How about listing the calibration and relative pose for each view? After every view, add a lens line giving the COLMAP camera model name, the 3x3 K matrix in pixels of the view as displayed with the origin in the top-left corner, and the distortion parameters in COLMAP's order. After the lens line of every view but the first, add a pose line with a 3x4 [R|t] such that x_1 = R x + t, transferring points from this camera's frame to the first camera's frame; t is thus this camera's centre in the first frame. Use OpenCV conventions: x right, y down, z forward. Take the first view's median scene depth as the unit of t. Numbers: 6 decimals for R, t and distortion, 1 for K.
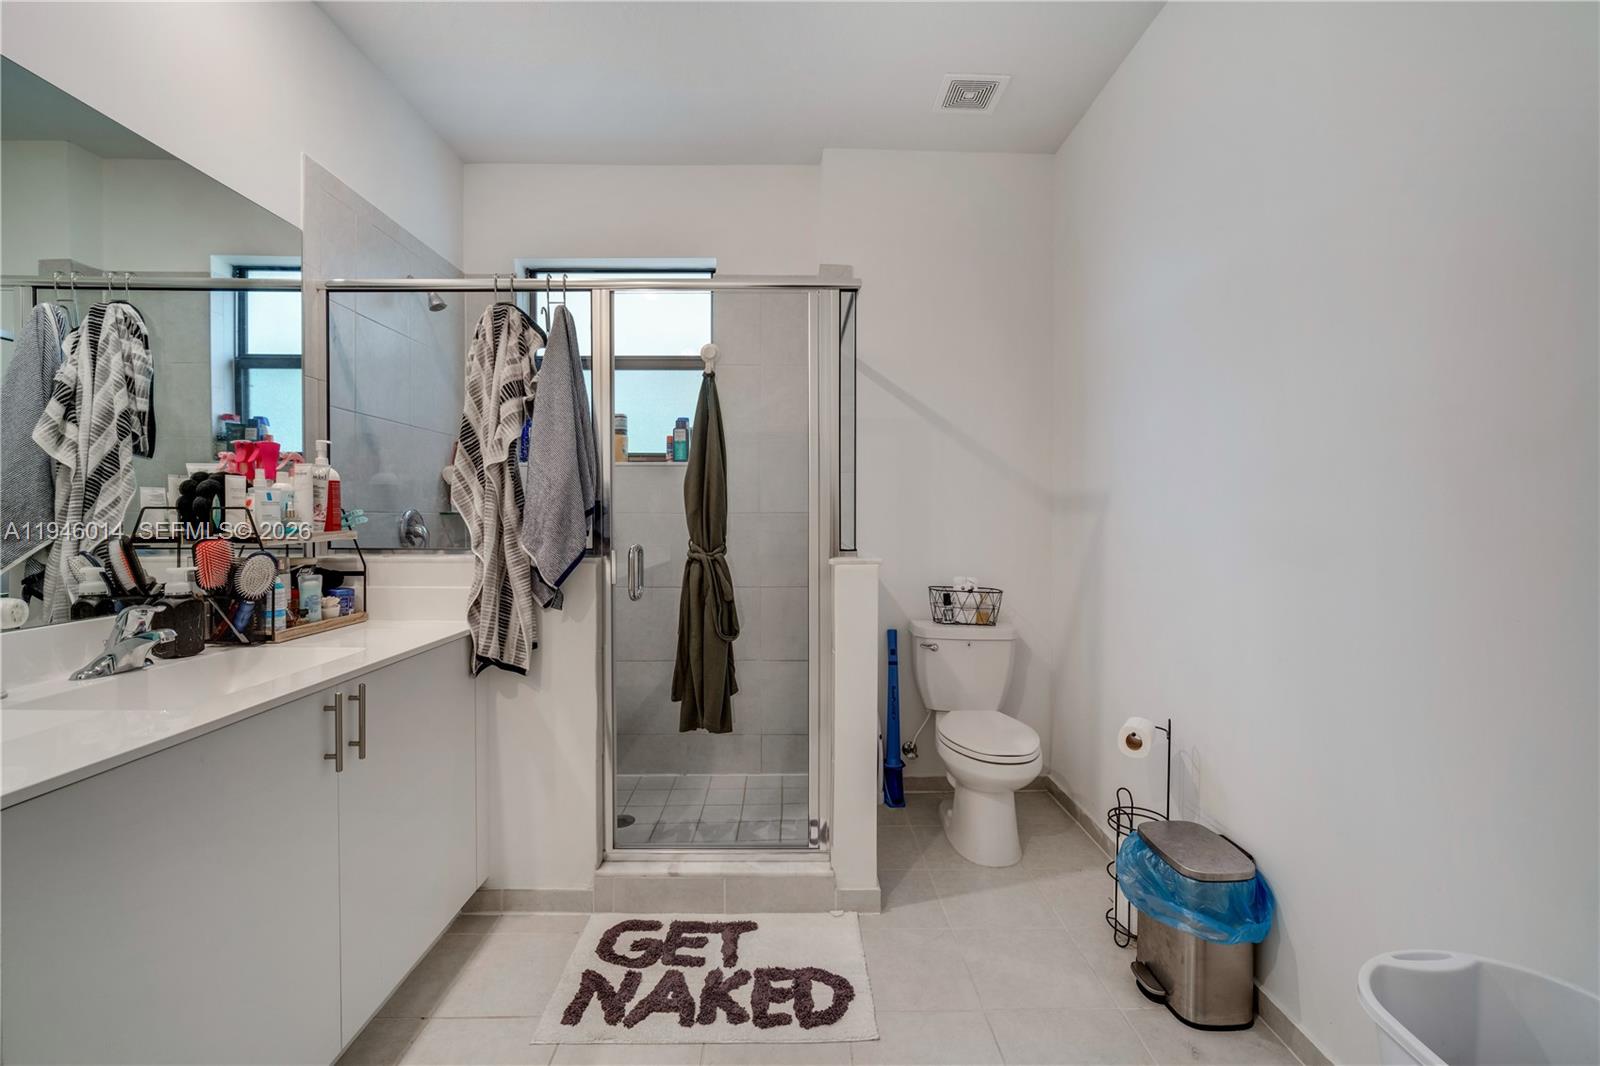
lens RADIAL K [[697.7, 0, 800.3], [0, 697.7, 525.4], [0, 0, 1]] dist [-0.011005, 0.002555]
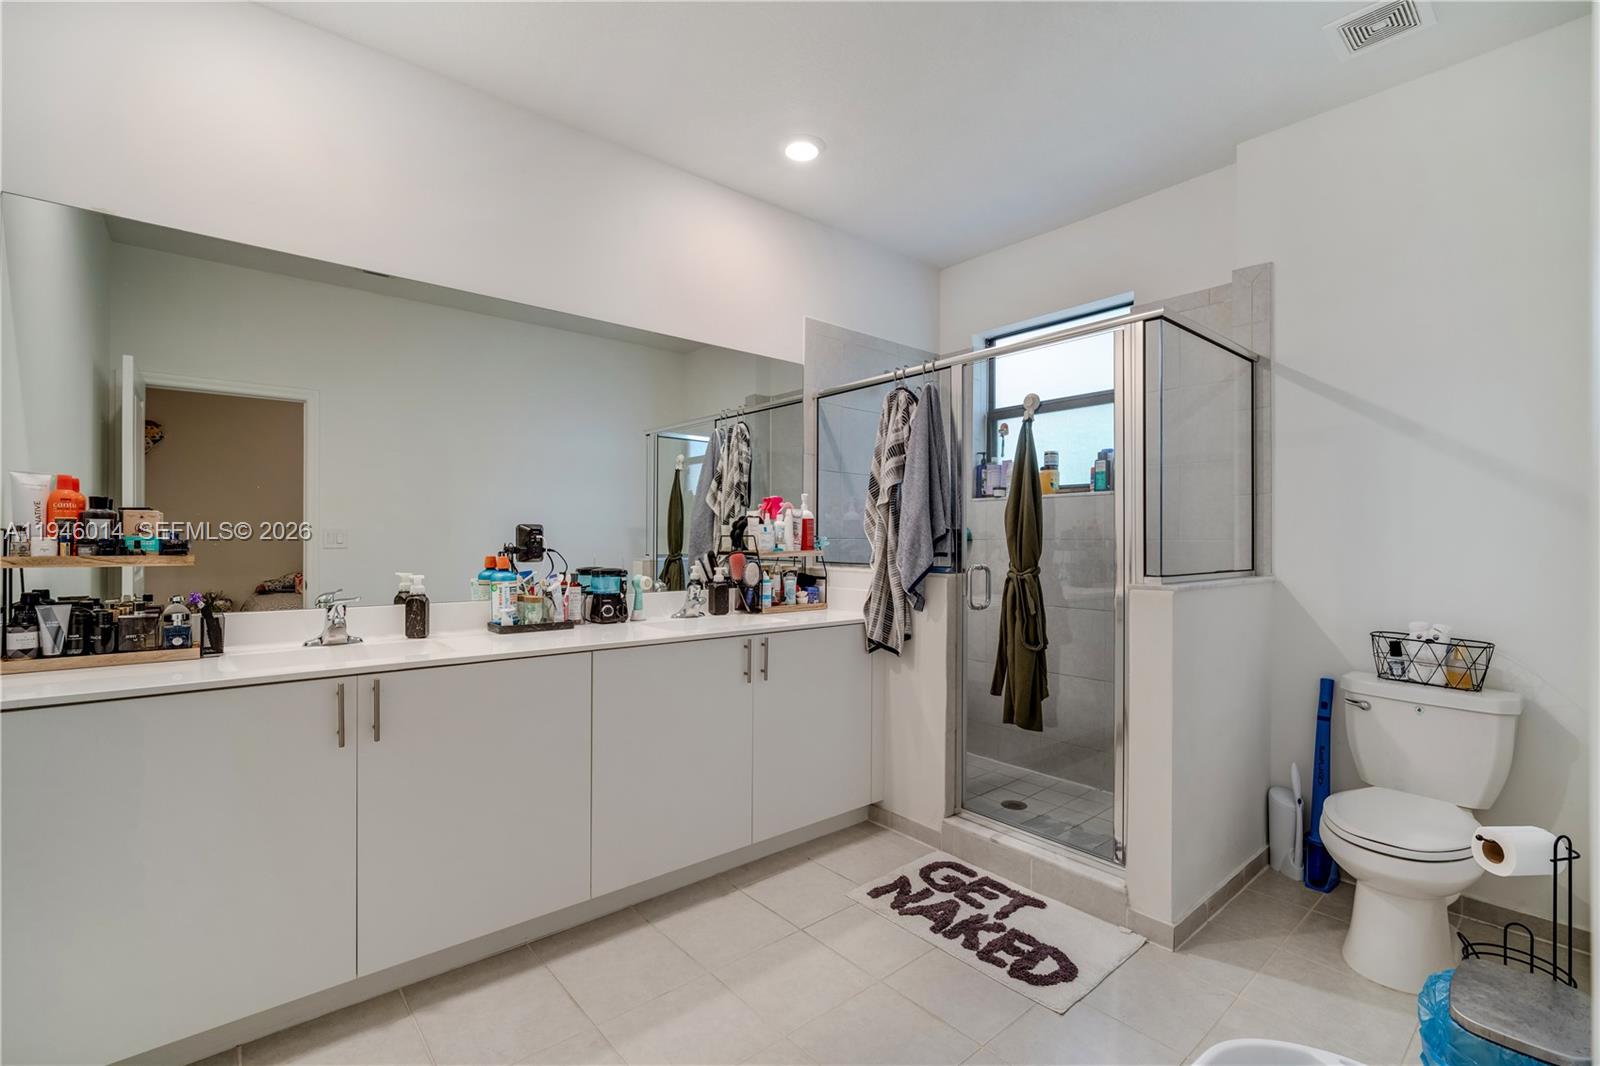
lens RADIAL K [[697.7, 0, 796.0], [0, 697.7, 536.6], [0, 0, 1]] dist [-0.011005, 0.002555]
pose [[0.630474, -0.003702, -0.776201, 0.539172], [-0.016051, 0.999713, -0.017806, 0.005524], [0.776044, 0.023685, 0.630234, -0.031406]]
